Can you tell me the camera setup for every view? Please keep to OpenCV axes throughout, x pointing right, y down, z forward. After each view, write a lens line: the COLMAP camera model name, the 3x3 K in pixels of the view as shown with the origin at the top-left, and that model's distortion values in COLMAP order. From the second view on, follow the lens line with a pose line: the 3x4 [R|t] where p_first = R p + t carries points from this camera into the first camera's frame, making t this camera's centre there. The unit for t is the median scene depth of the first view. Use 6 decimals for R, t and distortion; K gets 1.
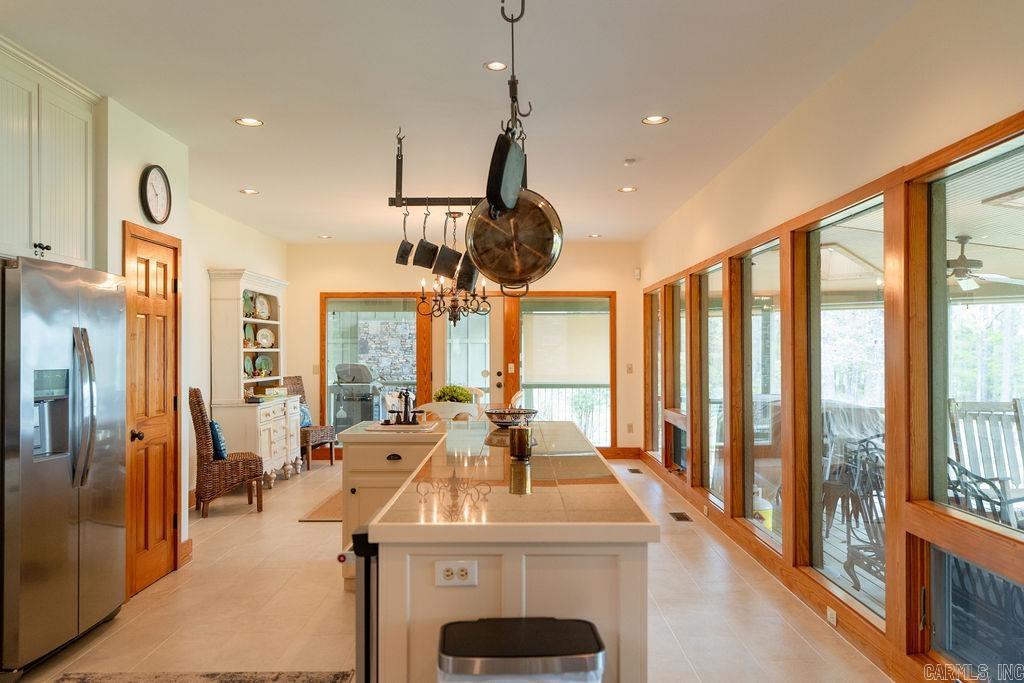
lens RADIAL K [[819.6, 0, 512.0], [0, 819.6, 341.5], [0, 0, 1]] dist [0.002388, 0.001895]
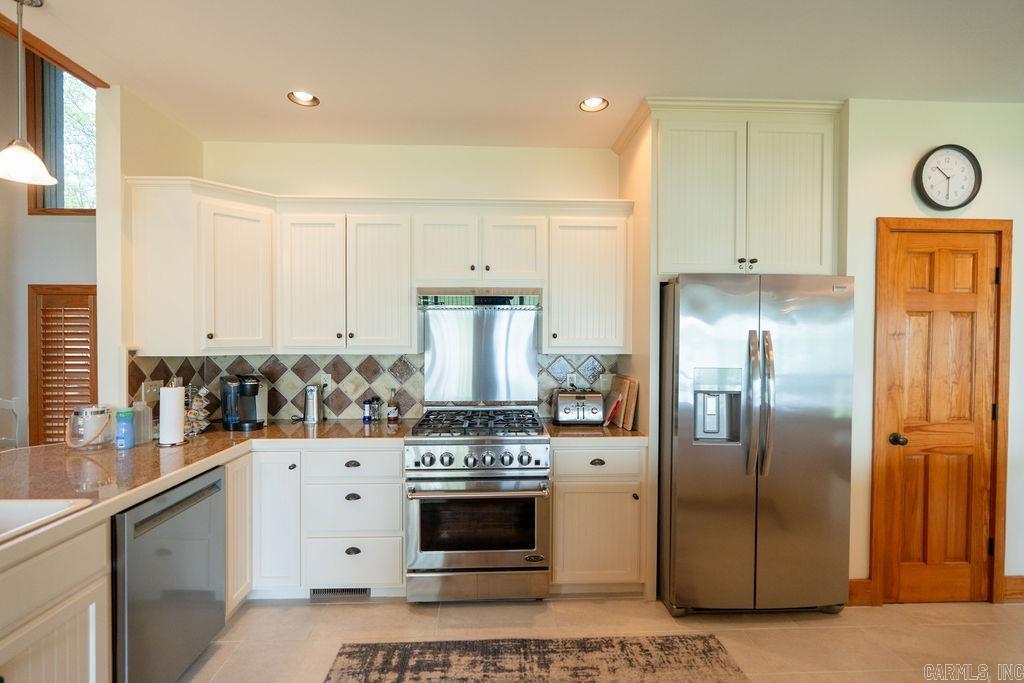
lens RADIAL K [[467.9, 0, 512.0], [0, 467.9, 341.5], [0, 0, 1]] dist [-0.002618, 0.000149]
pose [[0.047377, 0.019895, -0.998679, 0.057900], [0.007104, 0.999770, 0.020253, -0.012850], [0.998852, -0.008054, 0.047225, 0.483003]]
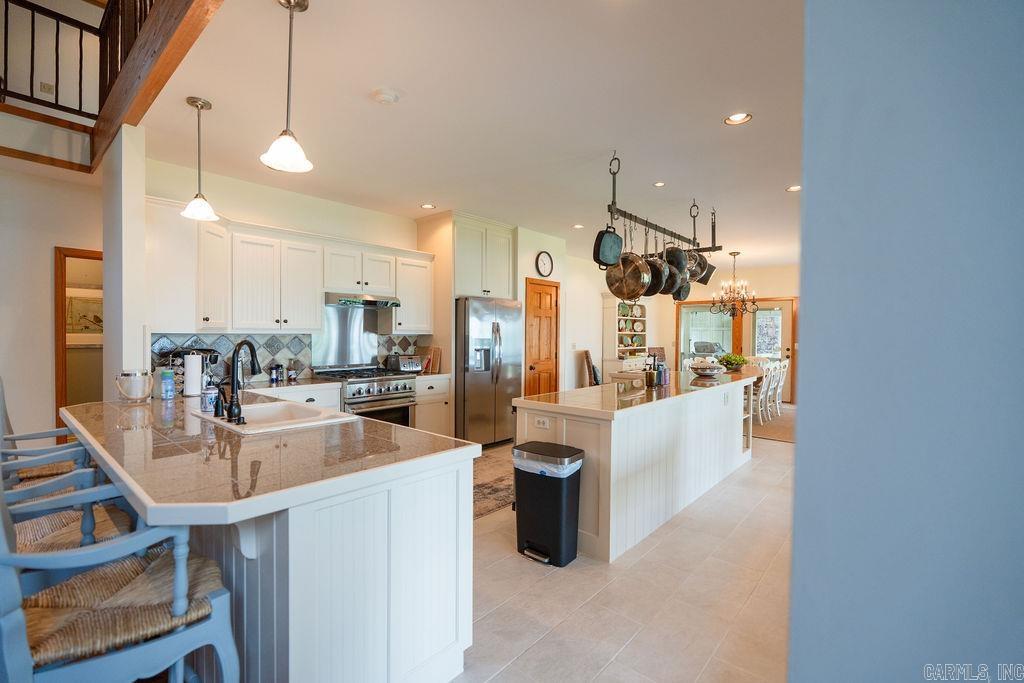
lens RADIAL K [[462.2, 0, 510.1], [0, 462.2, 339.4], [0, 0, 1]] dist [-0.002698, 0.000077]
pose [[0.752779, 0.017062, -0.658053, 0.339587], [-0.002730, 0.999736, 0.022798, 0.002445], [0.658268, -0.015365, 0.752627, -0.039433]]
